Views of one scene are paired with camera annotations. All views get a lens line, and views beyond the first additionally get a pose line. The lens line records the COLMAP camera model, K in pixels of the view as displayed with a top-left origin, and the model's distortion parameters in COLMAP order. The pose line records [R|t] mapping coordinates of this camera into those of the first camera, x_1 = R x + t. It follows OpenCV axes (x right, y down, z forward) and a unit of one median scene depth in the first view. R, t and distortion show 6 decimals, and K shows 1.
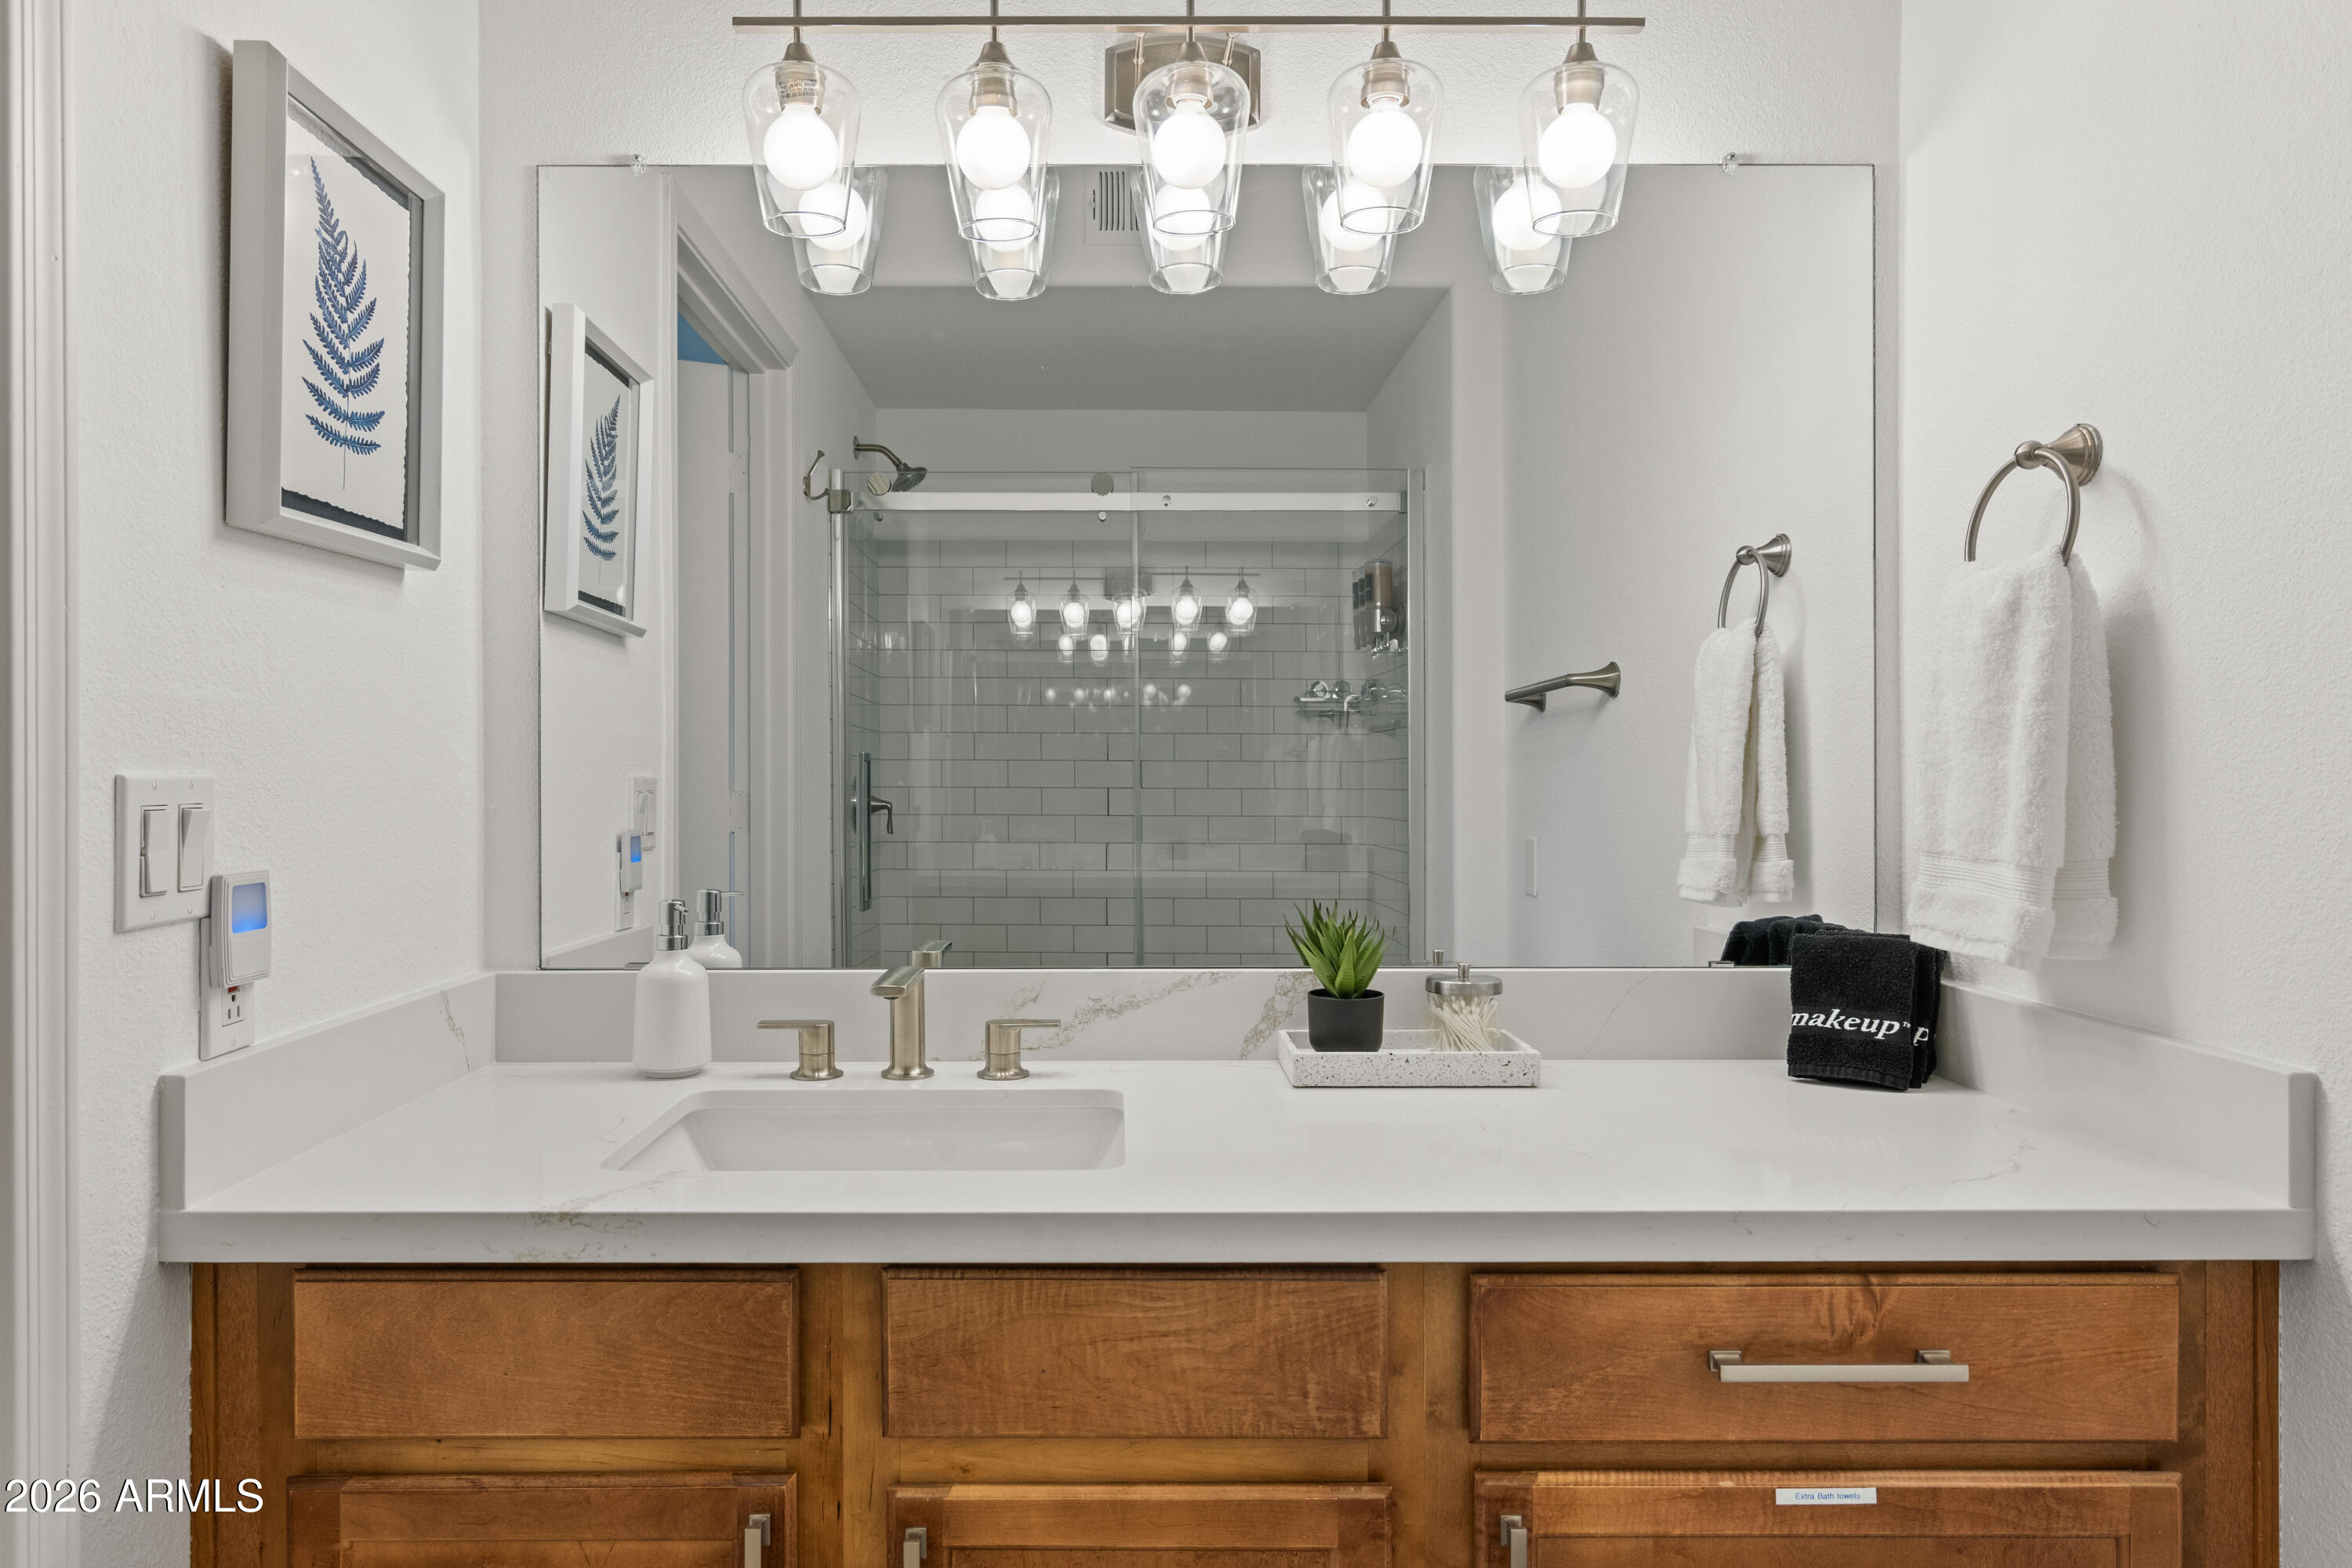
lens RADIAL K [[1445.2, 0, 1159.9], [0, 1445.2, 797.1], [0, 0, 1]] dist [-0.007430, 0.003326]
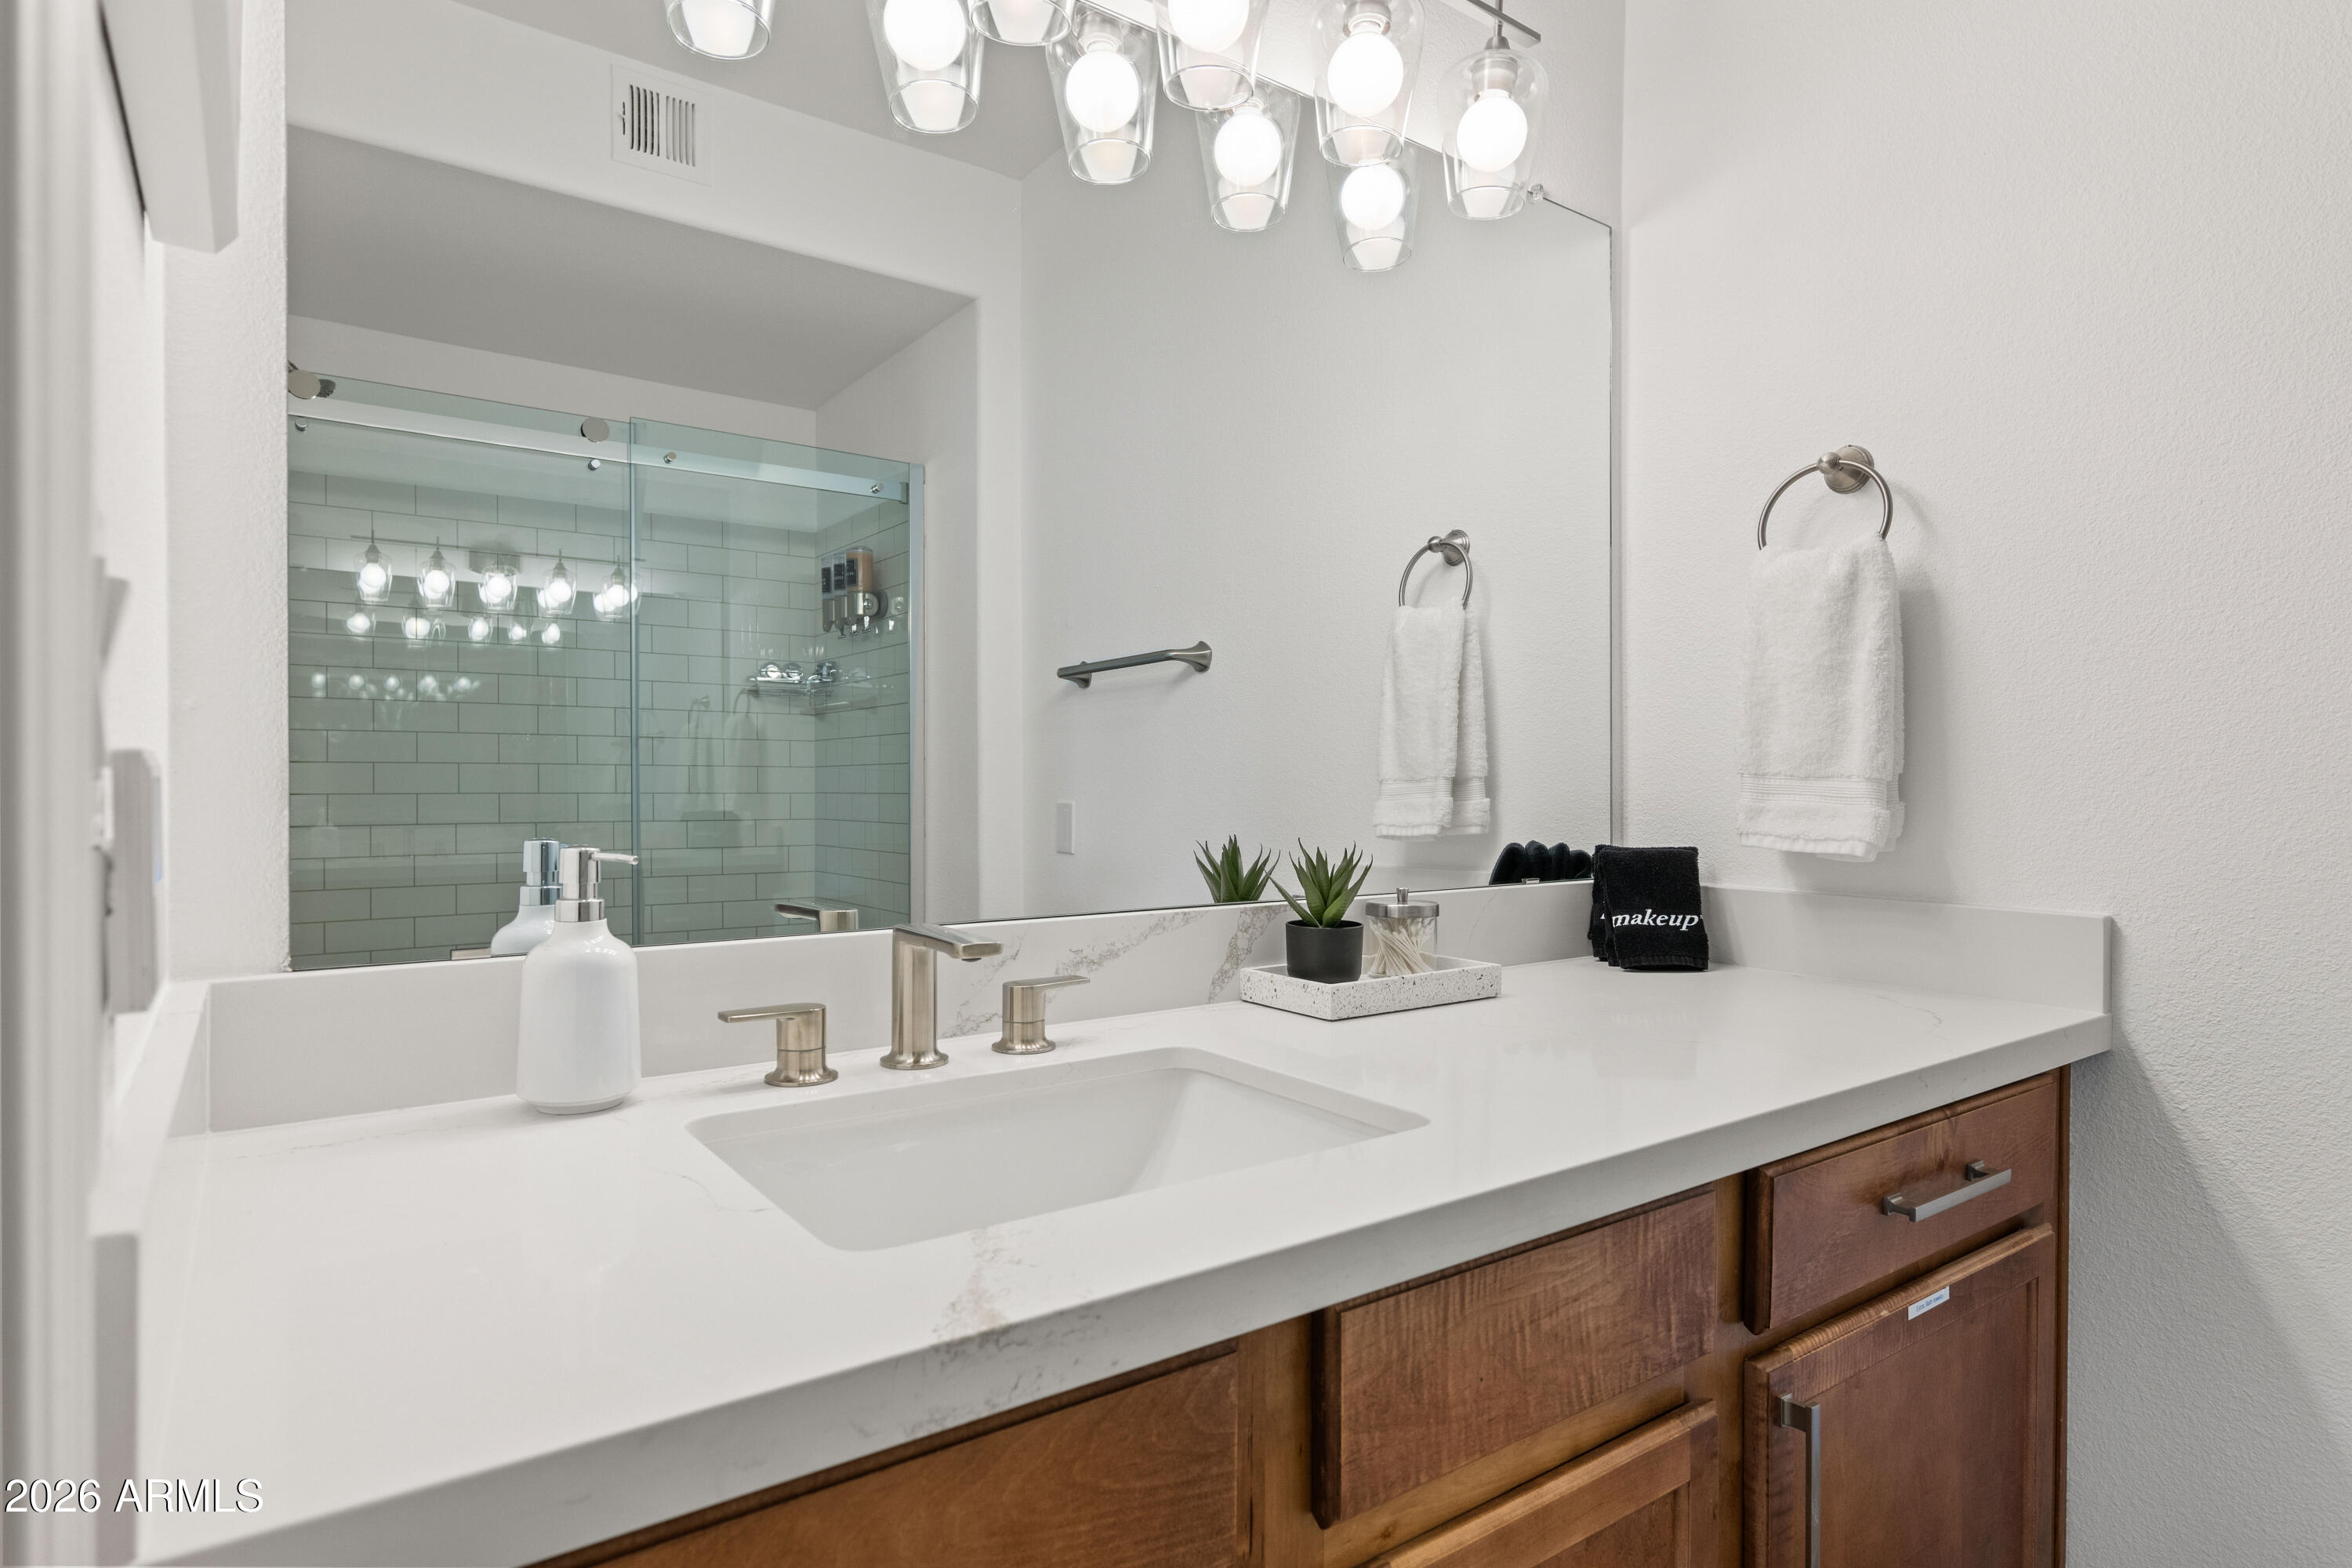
lens RADIAL K [[1219.1, 0, 1177.6], [0, 1219.1, 798.7], [0, 0, 1]] dist [-0.009961, 0.000994]
pose [[0.828423, -0.006527, 0.560065, -0.427933], [0.005843, 0.999978, 0.003011, 0.048907], [-0.560073, 0.000778, 0.828443, 0.377205]]
